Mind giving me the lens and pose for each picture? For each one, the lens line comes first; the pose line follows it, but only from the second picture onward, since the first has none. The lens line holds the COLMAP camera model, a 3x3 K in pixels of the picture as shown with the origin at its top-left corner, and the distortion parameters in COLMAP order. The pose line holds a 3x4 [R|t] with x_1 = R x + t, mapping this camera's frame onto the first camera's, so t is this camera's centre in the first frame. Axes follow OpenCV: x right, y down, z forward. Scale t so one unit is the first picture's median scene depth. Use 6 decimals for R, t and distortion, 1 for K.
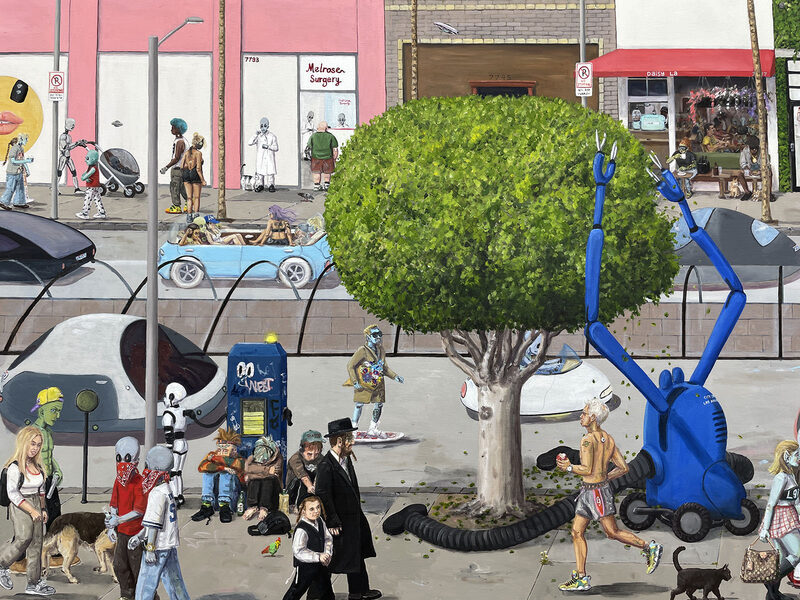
lens RADIAL K [[609.4, 0, 396.7], [0, 609.4, 299.6], [0, 0, 1]] dist [0.093195, -0.135939]
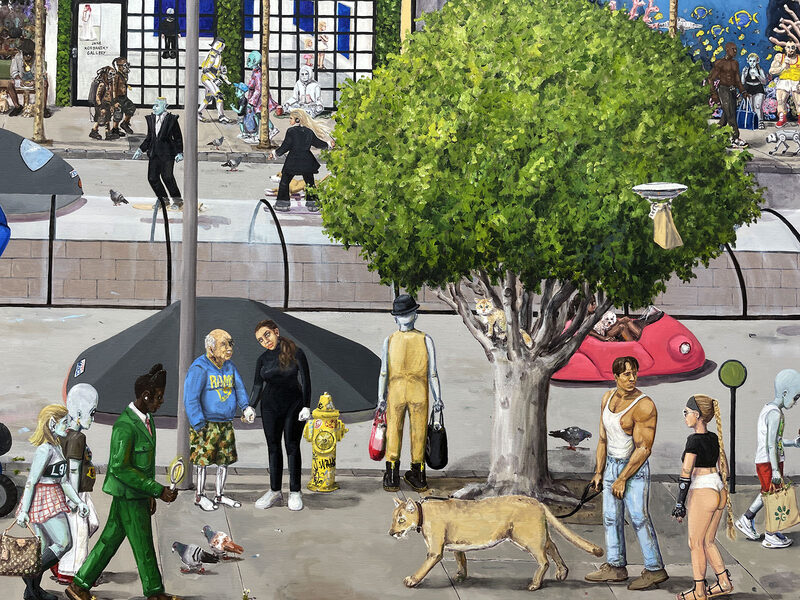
lens RADIAL K [[609.4, 0, 402.8], [0, 609.4, 294.0], [0, 0, 1]] dist [0.093195, -0.135939]
pose [[0.999883, 0.010294, 0.011352, 1.088341], [-0.010292, 0.999947, -0.000215, 0.074709], [-0.011353, 0.000098, 0.999936, 0.164512]]
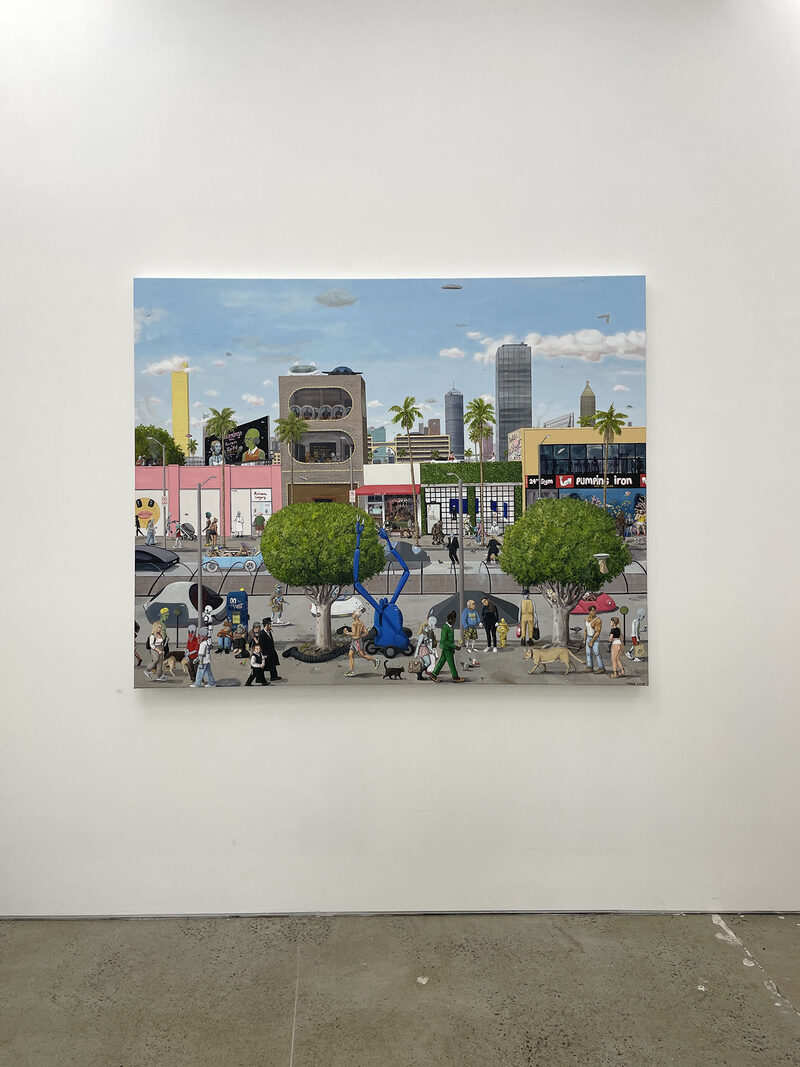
lens RADIAL K [[812.8, 0, 397.5], [0, 812.8, 529.7], [0, 0, 1]] dist [0.093195, -0.135939]
pose [[0.999930, -0.011784, 0.001420, 0.507575], [0.011766, 0.999860, 0.011862, -0.247342], [-0.001560, -0.011845, 0.999929, -2.747163]]
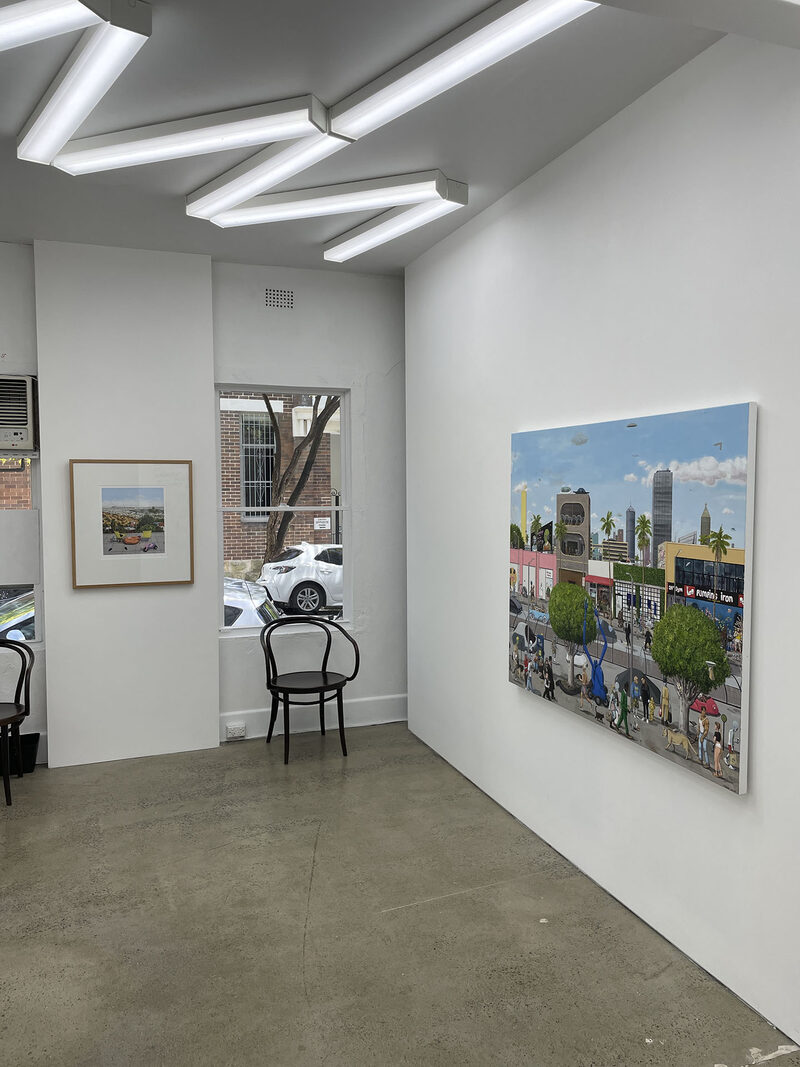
lens RADIAL K [[812.8, 0, 393.1], [0, 812.8, 522.7], [0, 0, 1]] dist [0.093195, -0.135939]
pose [[0.332233, 0.039020, -0.942390, 4.797514], [0.020355, 0.998615, 0.048524, -1.014339], [0.942978, -0.035304, 0.330978, -1.846597]]
